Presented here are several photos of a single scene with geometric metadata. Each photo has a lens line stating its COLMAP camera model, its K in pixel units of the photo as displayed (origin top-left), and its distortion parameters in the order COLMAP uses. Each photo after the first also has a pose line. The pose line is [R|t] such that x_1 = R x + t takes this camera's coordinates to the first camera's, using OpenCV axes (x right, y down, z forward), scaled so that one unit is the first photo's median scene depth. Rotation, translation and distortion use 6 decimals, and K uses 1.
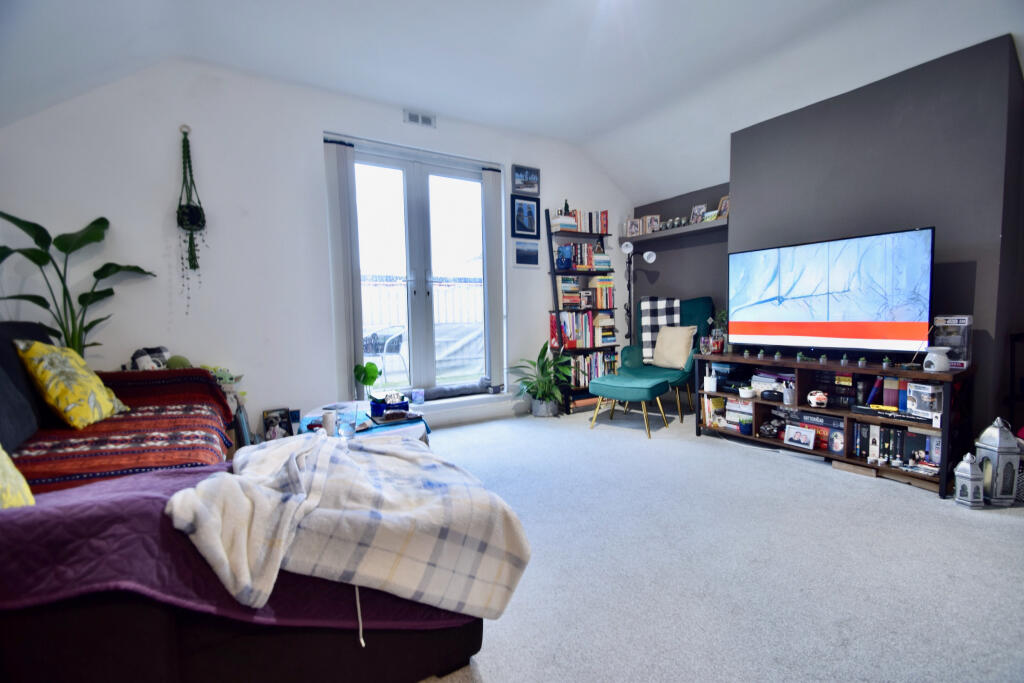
lens RADIAL K [[464.7, 0, 512.0], [0, 464.7, 341.5], [0, 0, 1]] dist [-0.002128, -0.000414]
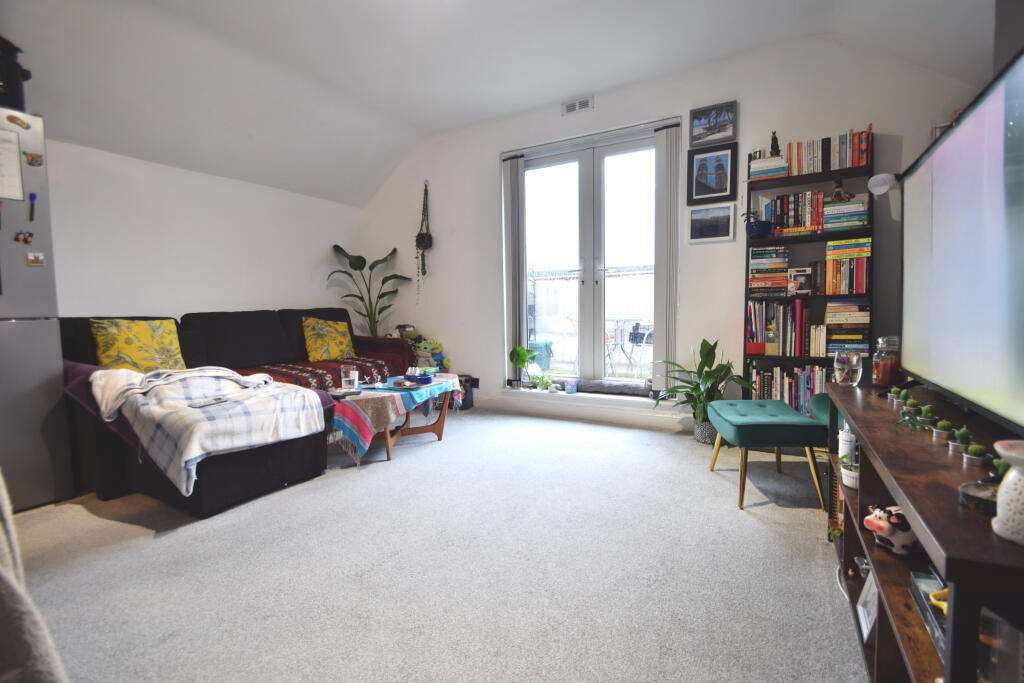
lens RADIAL K [[464.7, 0, 512.0], [0, 464.7, 341.5], [0, 0, 1]] dist [-0.002128, -0.000414]
pose [[0.469186, 0.070397, -0.880289, 0.565898], [-0.050886, 0.997317, 0.052633, -0.022187], [0.881632, 0.020100, 0.471510, 0.374164]]
